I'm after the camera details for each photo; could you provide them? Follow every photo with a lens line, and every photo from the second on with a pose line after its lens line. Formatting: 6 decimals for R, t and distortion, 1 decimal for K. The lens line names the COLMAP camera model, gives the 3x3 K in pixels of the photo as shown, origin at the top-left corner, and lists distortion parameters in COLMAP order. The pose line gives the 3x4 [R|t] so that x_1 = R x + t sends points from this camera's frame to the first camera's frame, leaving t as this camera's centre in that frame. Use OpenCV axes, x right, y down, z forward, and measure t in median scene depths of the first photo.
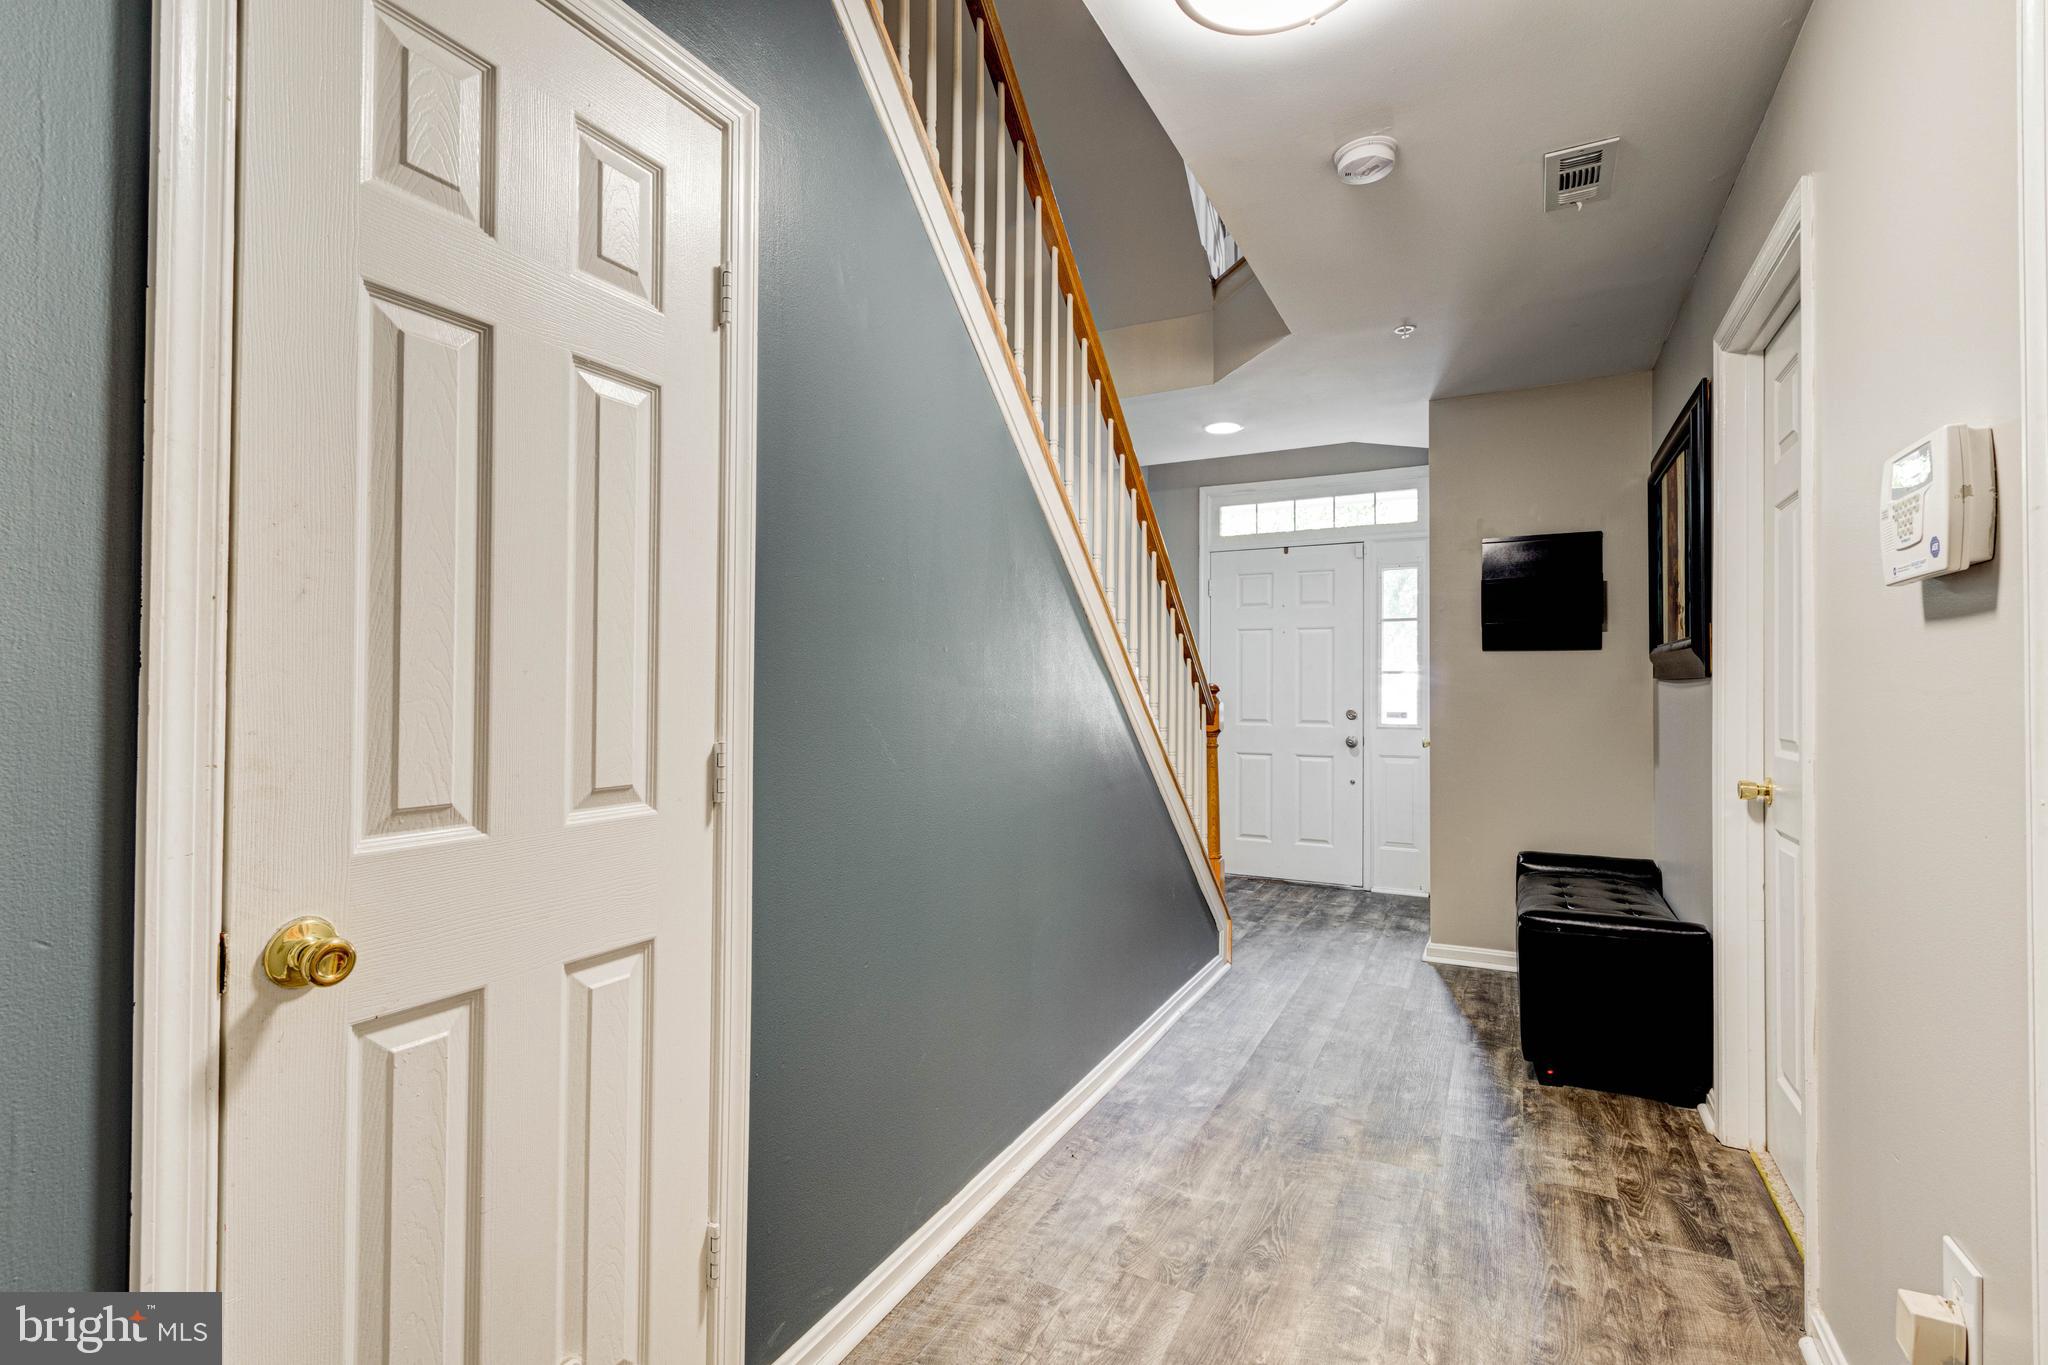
lens RADIAL K [[935.7, 0, 1024.2], [0, 935.7, 687.1], [0, 0, 1]] dist [-0.000211, -0.000124]
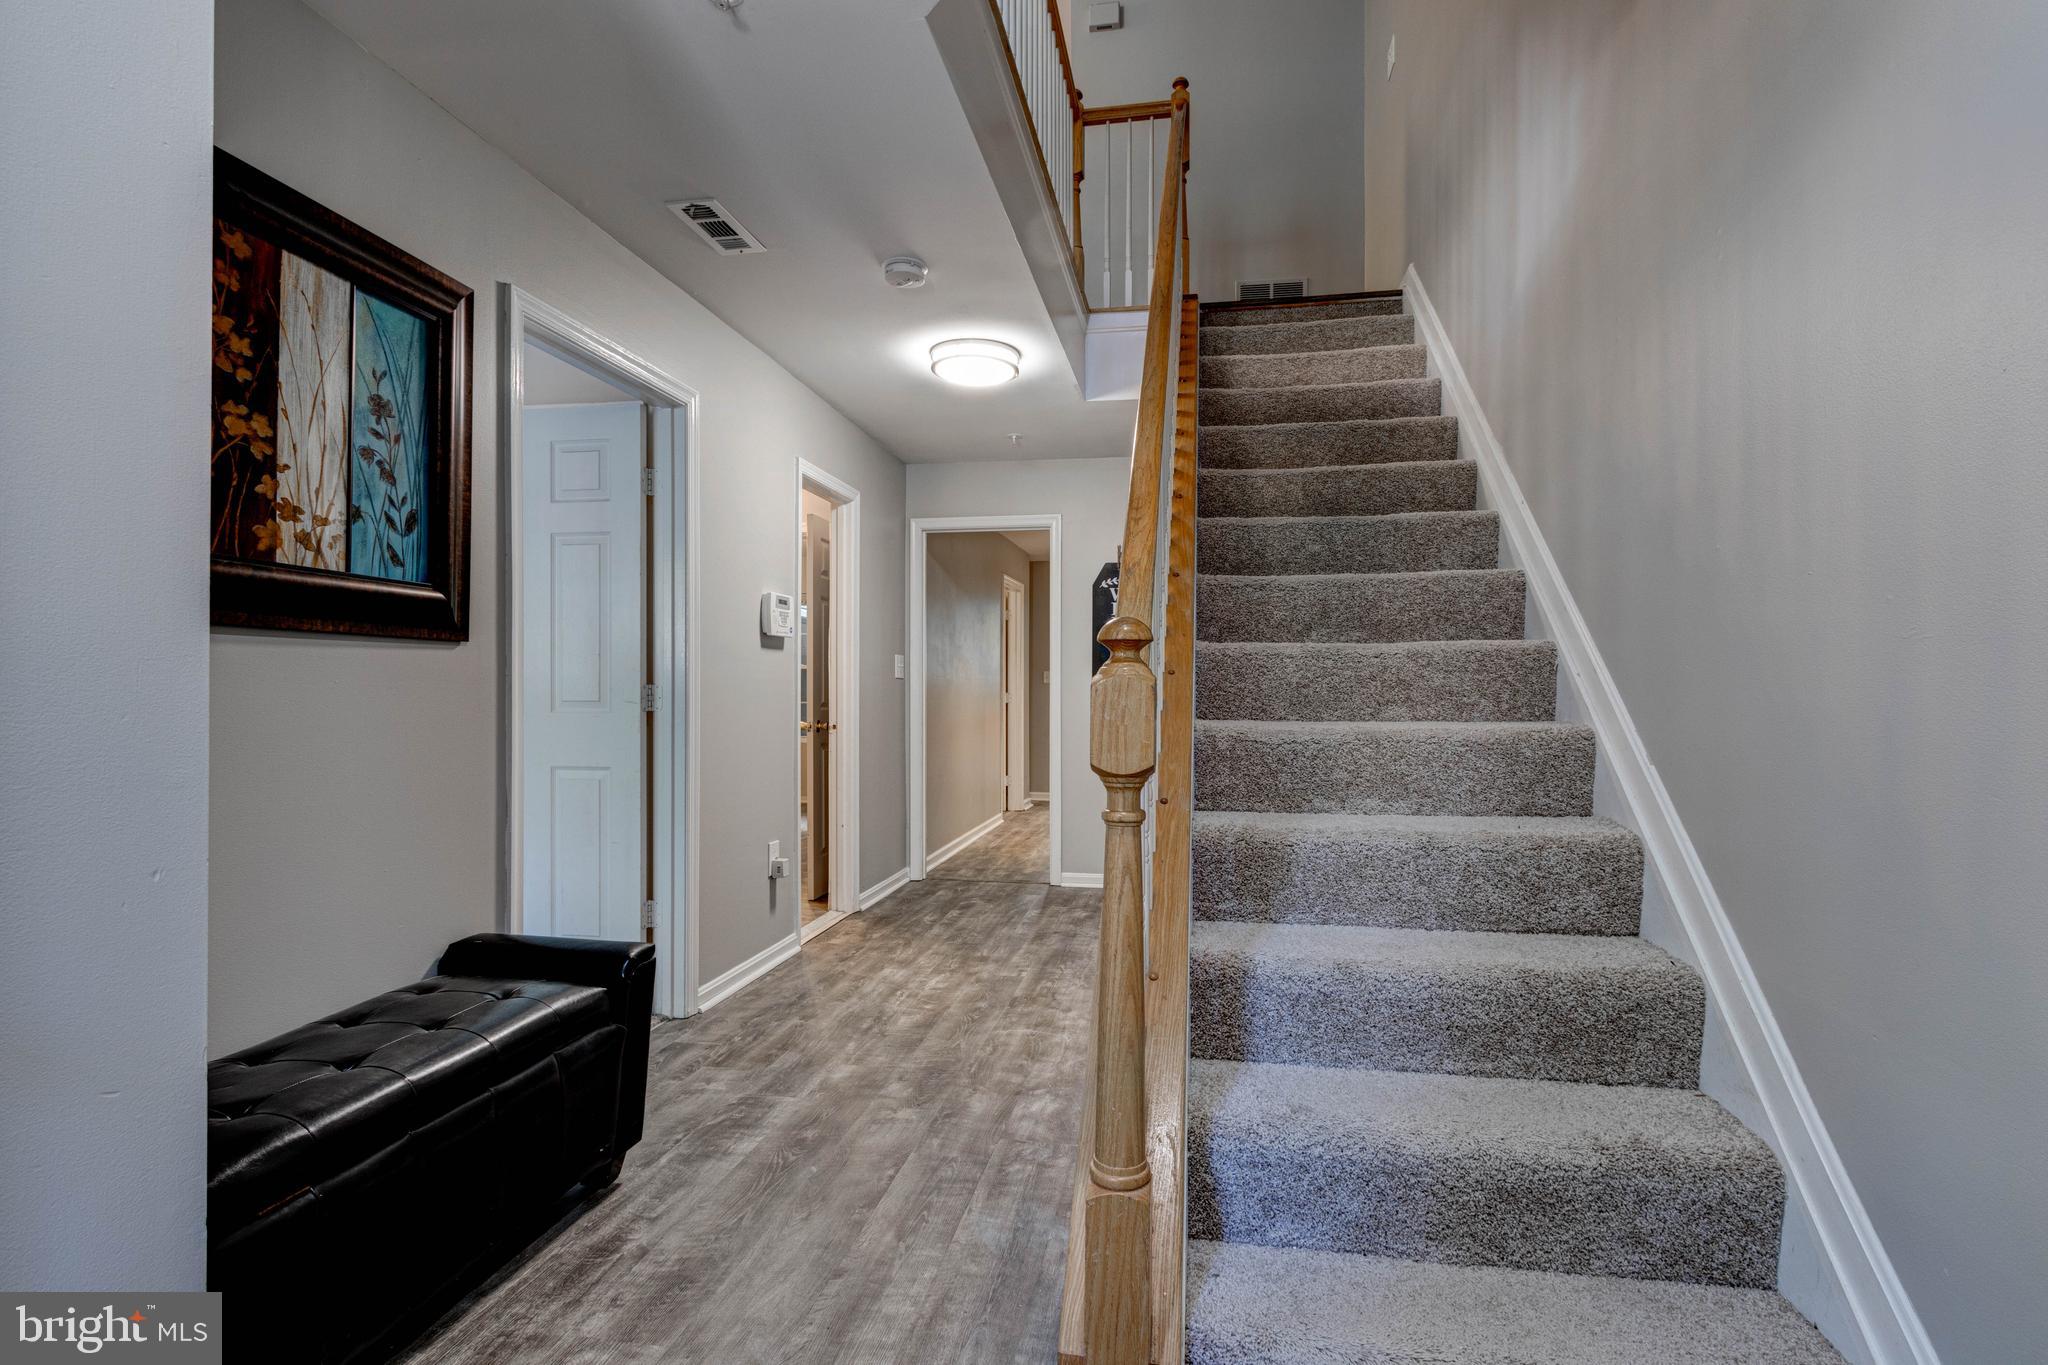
lens RADIAL K [[935.7, 0, 1027.2], [0, 935.7, 679.3], [0, 0, 1]] dist [-0.000211, -0.000124]
pose [[-0.957394, -0.004446, -0.288751, 0.578925], [-0.001199, 0.999934, -0.011420, 0.036131], [0.288783, -0.010587, -0.957336, 2.328632]]
